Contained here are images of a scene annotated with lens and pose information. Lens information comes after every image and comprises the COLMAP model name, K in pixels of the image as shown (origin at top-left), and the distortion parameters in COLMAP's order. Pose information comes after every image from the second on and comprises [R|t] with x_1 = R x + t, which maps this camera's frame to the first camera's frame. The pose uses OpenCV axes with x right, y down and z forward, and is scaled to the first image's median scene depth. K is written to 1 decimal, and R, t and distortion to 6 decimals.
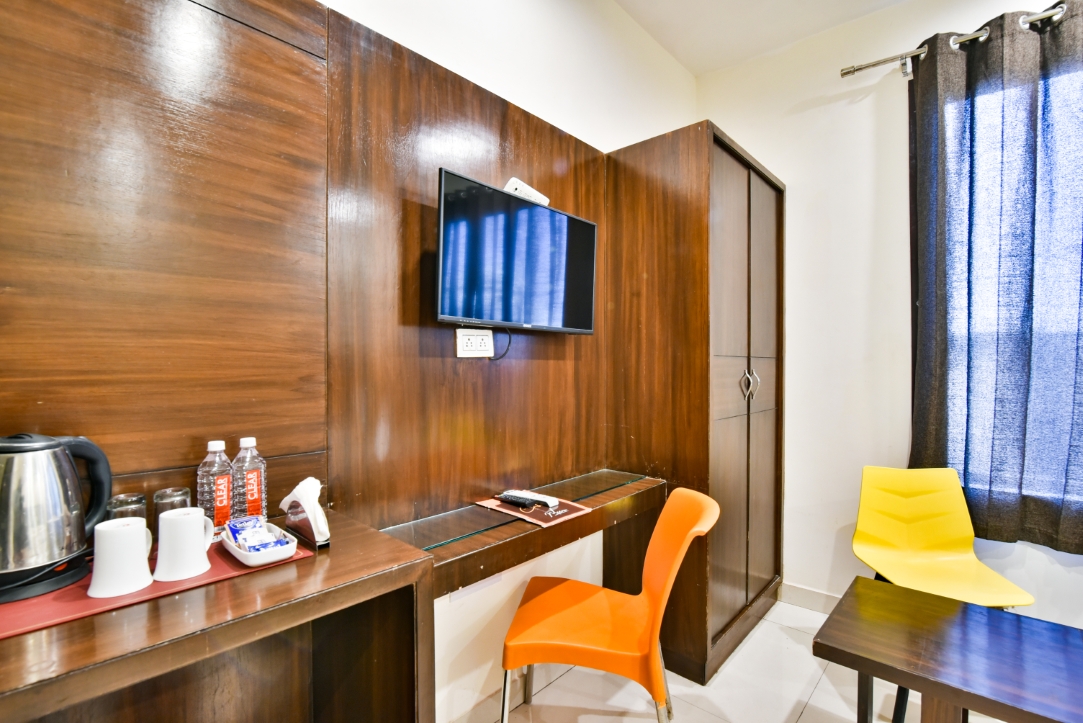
lens RADIAL K [[497.3, 0, 537.6], [0, 497.3, 368.8], [0, 0, 1]] dist [-0.019766, -0.000939]
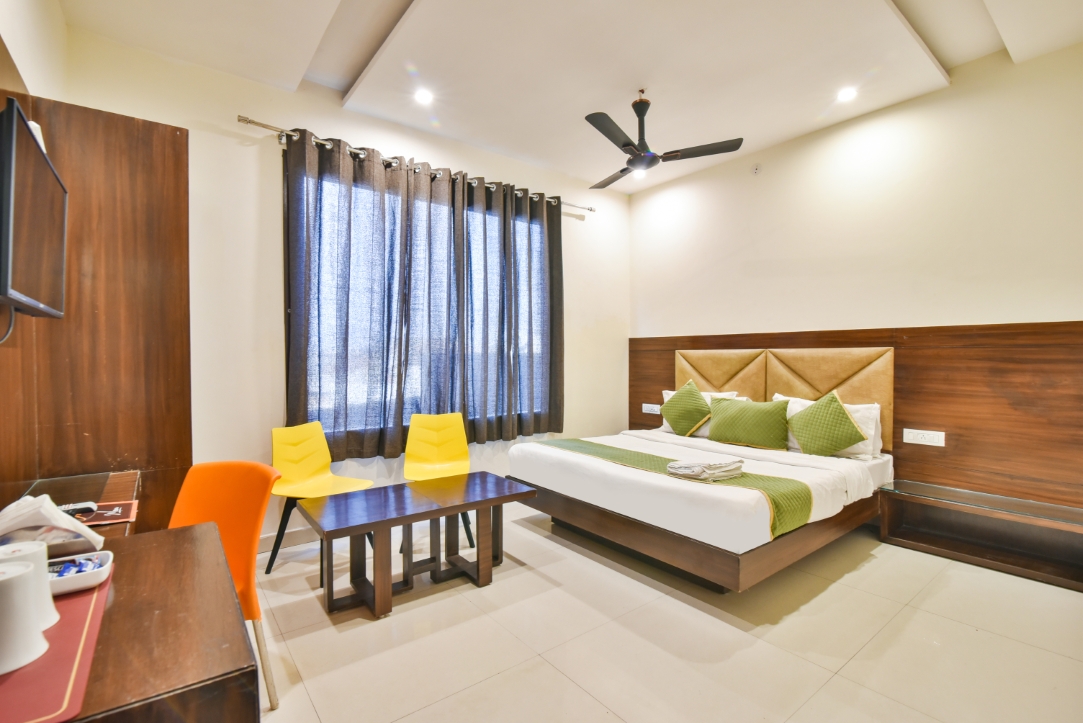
lens RADIAL K [[497.3, 0, 537.6], [0, 497.3, 368.8], [0, 0, 1]] dist [-0.019766, -0.000939]
pose [[0.180643, -0.028059, 0.983148, -0.583981], [0.006020, 0.999606, 0.027423, 0.000132], [-0.983530, 0.000965, 0.180741, 0.039274]]
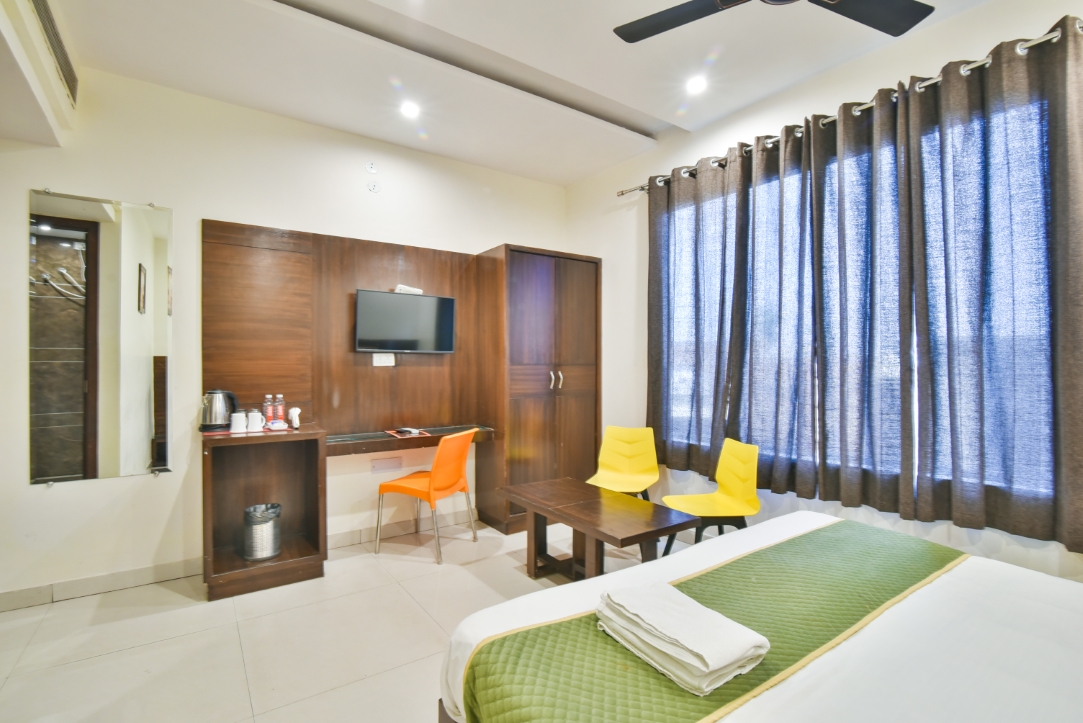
lens RADIAL K [[517.4, 0, 541.5], [0, 517.4, 361.5], [0, 0, 1]] dist [-0.000757, -0.000100]
pose [[0.974890, -0.004888, -0.222632, 0.922816], [0.000924, 0.999839, -0.017907, -0.000384], [0.222684, 0.017251, 0.974738, -0.945137]]
